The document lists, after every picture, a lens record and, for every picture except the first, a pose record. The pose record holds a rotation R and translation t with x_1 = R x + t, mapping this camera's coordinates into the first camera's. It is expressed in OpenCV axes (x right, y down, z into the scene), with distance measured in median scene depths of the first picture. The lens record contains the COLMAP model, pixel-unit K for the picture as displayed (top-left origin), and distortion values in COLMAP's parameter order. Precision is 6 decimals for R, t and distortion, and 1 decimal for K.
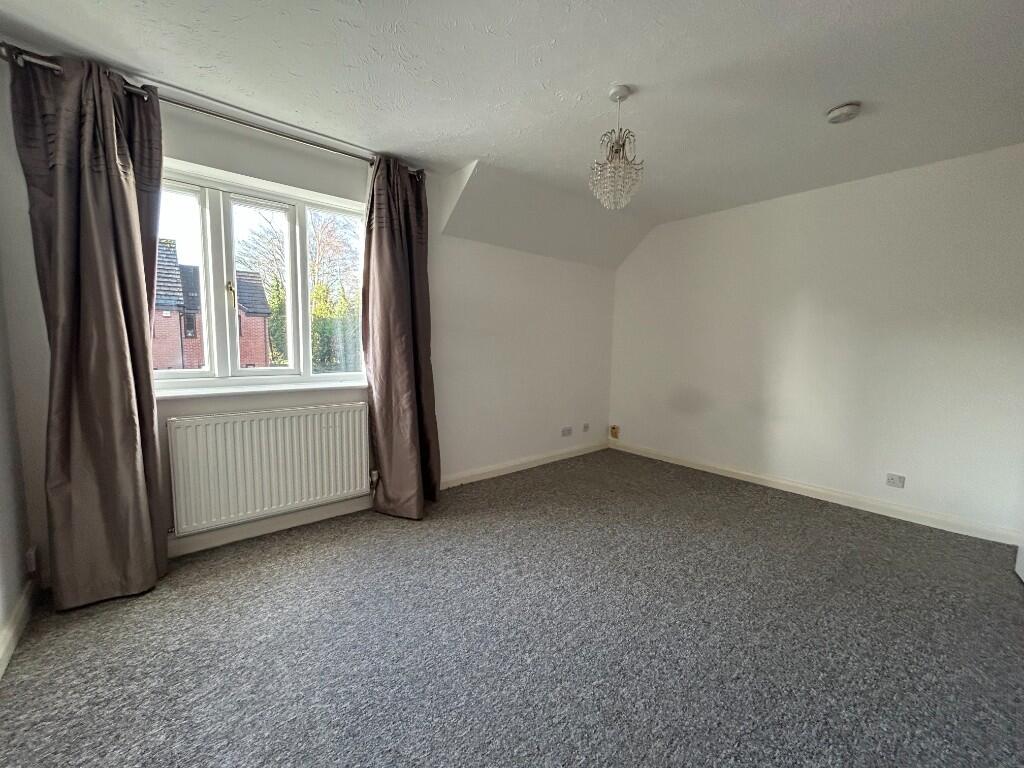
lens RADIAL K [[411.4, 0, 509.7], [0, 411.4, 384.8], [0, 0, 1]] dist [-0.000722, 0.000288]
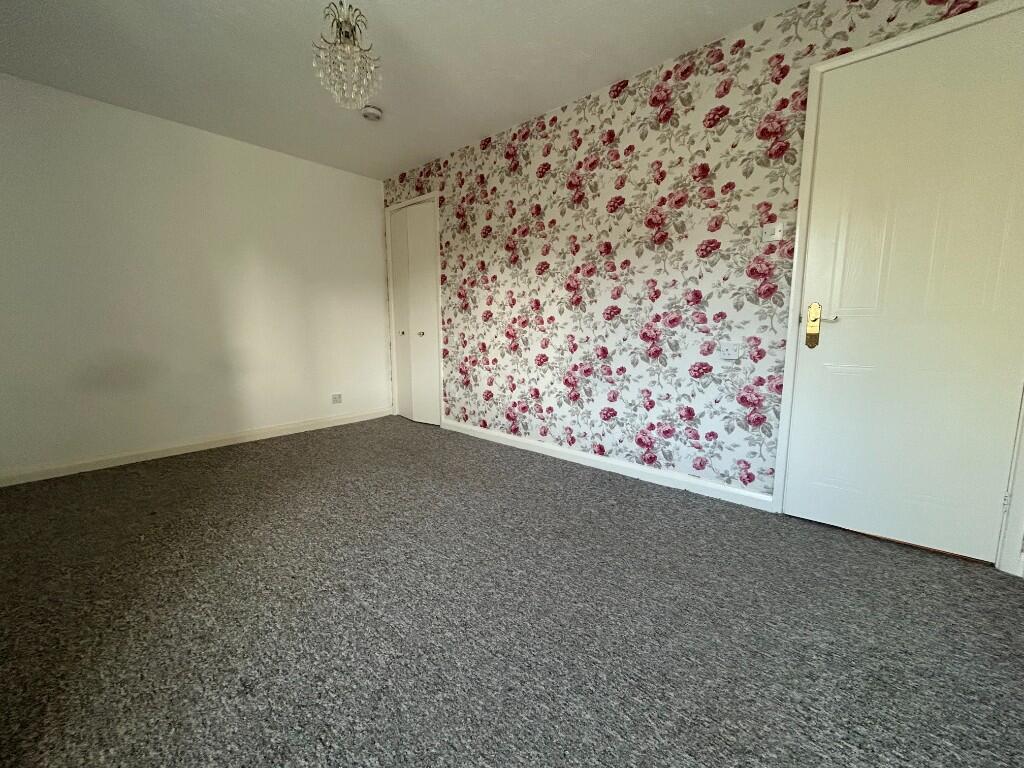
lens RADIAL K [[411.4, 0, 508.3], [0, 411.4, 386.4], [0, 0, 1]] dist [-0.000722, 0.000288]
pose [[-0.131693, -0.159870, 0.978314, -0.652073], [0.103131, 0.979344, 0.173921, 0.015939], [-0.985911, 0.123799, -0.112485, 0.789873]]
